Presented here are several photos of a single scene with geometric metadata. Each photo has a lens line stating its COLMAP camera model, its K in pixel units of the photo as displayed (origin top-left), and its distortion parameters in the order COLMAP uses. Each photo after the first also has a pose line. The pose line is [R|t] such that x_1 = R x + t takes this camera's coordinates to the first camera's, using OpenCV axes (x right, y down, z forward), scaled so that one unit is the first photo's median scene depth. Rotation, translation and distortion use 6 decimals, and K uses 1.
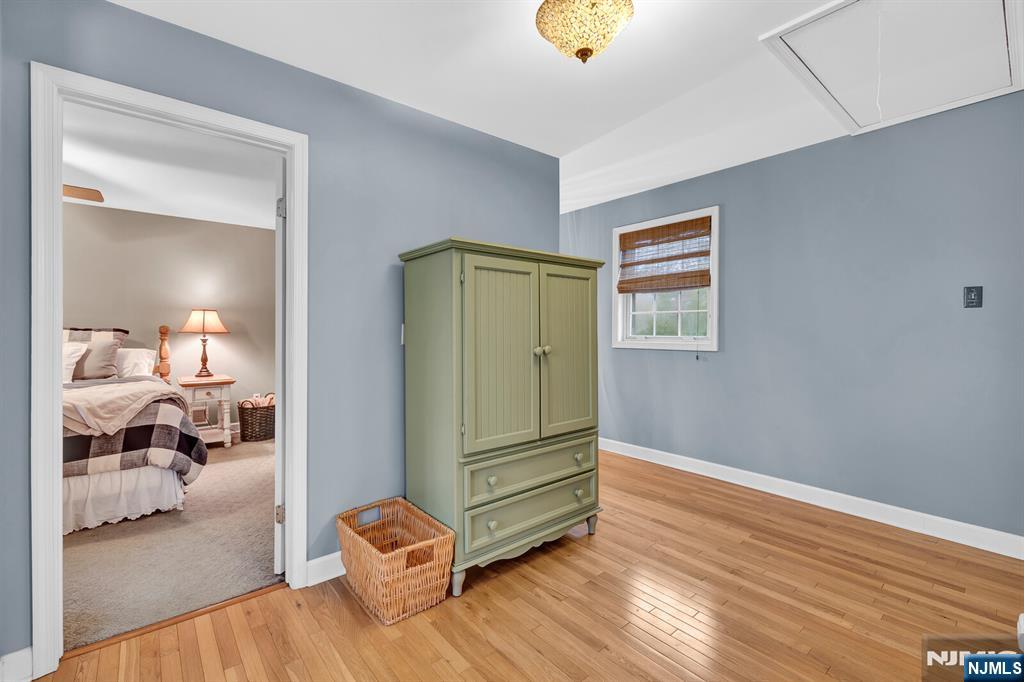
lens RADIAL K [[439.7, 0, 512.5], [0, 439.7, 339.8], [0, 0, 1]] dist [0.001256, 0.000308]
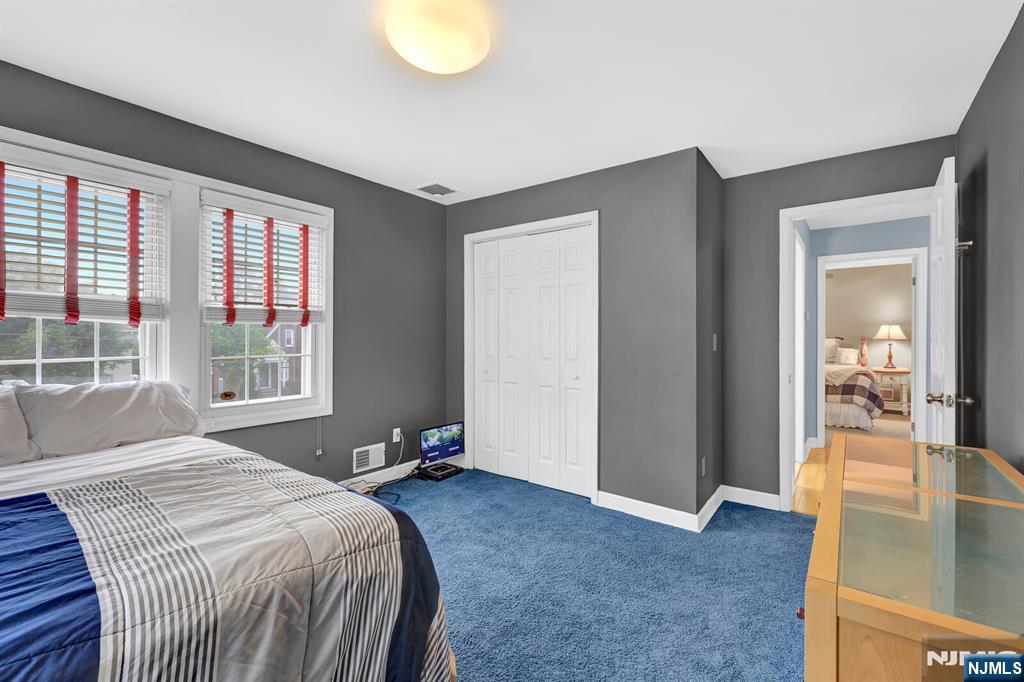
lens RADIAL K [[439.7, 0, 512.5], [0, 439.7, 339.8], [0, 0, 1]] dist [0.001256, 0.000308]
pose [[0.214177, -0.004635, -0.976784, 0.771642], [-0.010172, 0.999924, -0.006975, 0.014705], [0.976742, 0.011429, 0.214114, -0.915561]]
